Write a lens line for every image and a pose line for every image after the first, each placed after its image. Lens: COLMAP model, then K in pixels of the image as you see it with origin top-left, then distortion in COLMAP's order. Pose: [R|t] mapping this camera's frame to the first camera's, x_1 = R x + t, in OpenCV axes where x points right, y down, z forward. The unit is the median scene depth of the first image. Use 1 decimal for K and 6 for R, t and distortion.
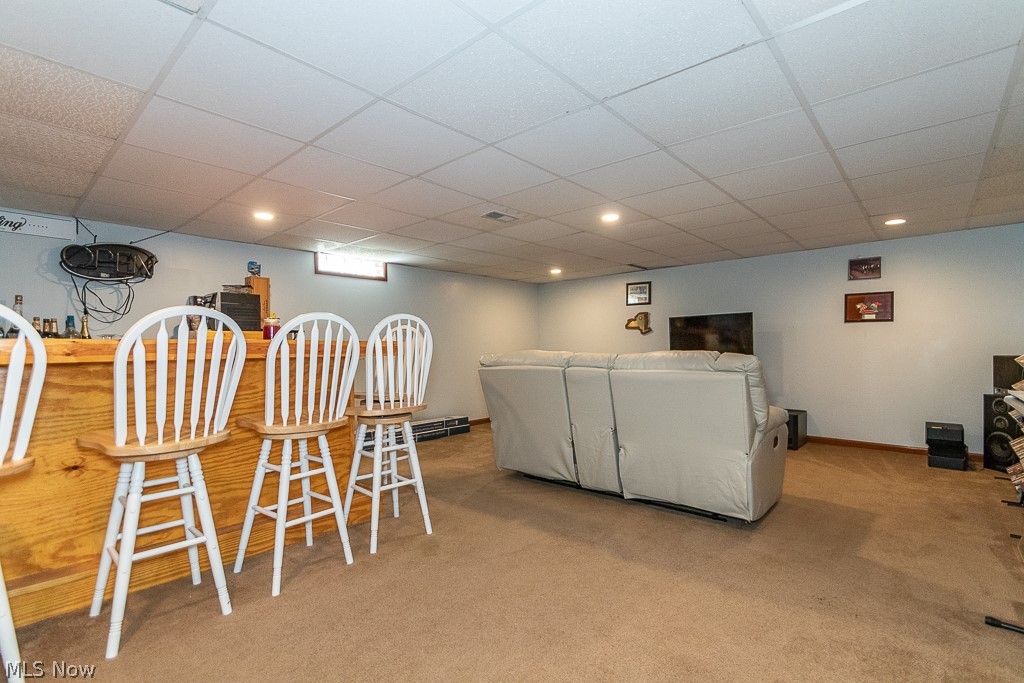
lens RADIAL K [[475.6, 0, 512.1], [0, 475.6, 343.5], [0, 0, 1]] dist [-0.000142, 0.000186]
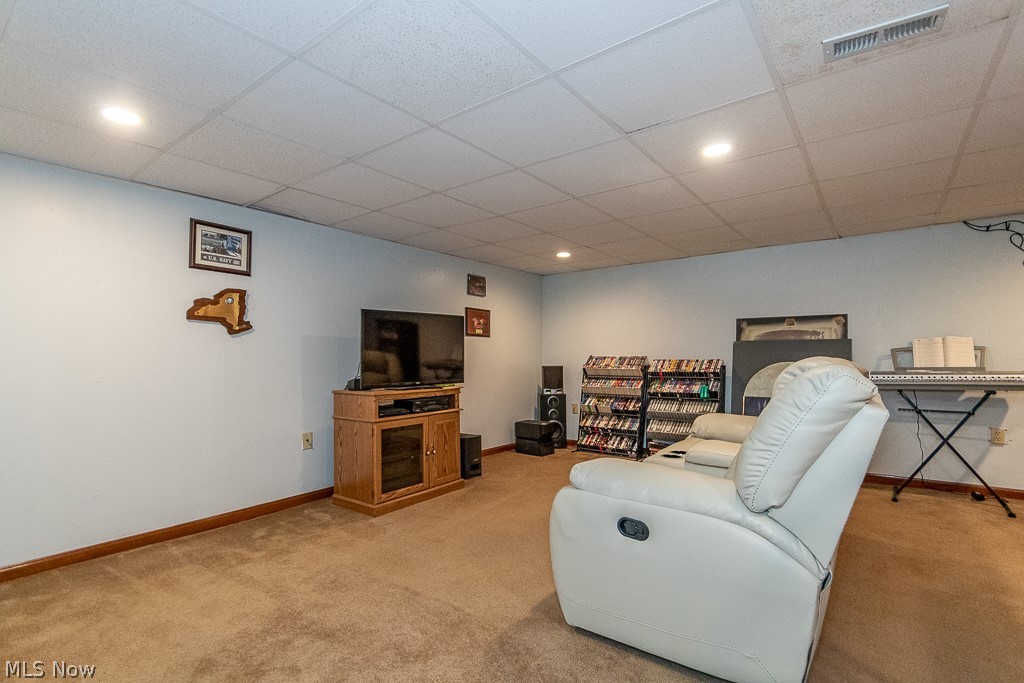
lens RADIAL K [[475.6, 0, 511.3], [0, 475.6, 338.8], [0, 0, 1]] dist [-0.000142, 0.000186]
pose [[-0.076720, 0.042909, 0.996129, -0.232381], [-0.007939, 0.999016, -0.043644, 0.004353], [-0.997021, -0.011257, -0.076304, 0.757648]]
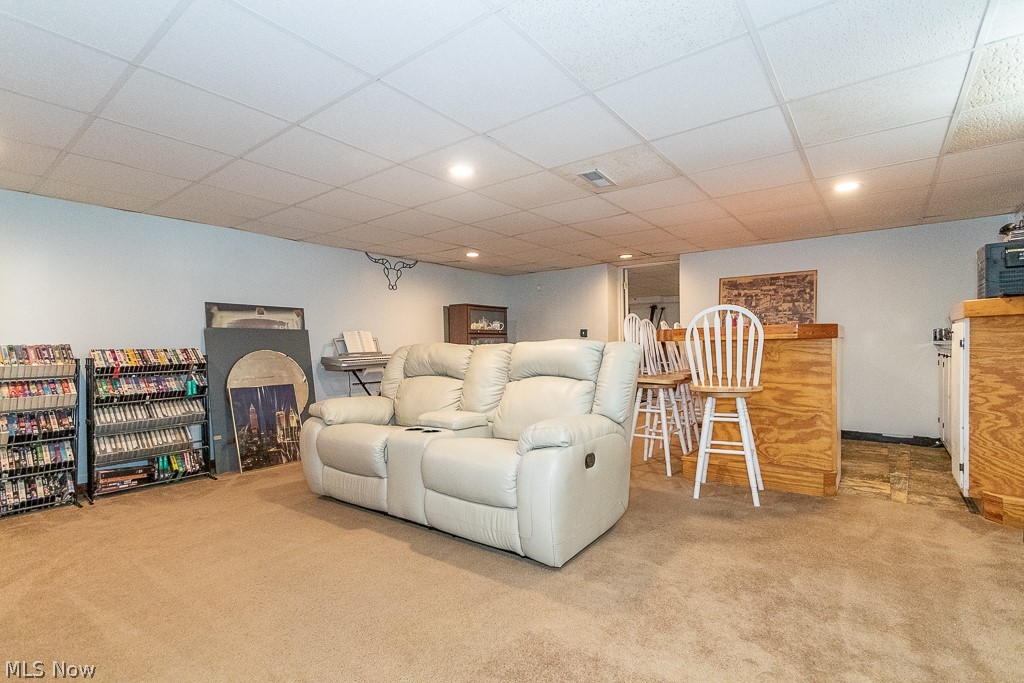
lens RADIAL K [[475.6, 0, 512.1], [0, 475.6, 347.7], [0, 0, 1]] dist [-0.000142, 0.000186]
pose [[-0.996550, 0.016781, -0.081279, 0.035920], [0.017616, 0.999799, -0.009570, 0.011734], [0.081102, -0.010968, -0.996645, 0.967946]]
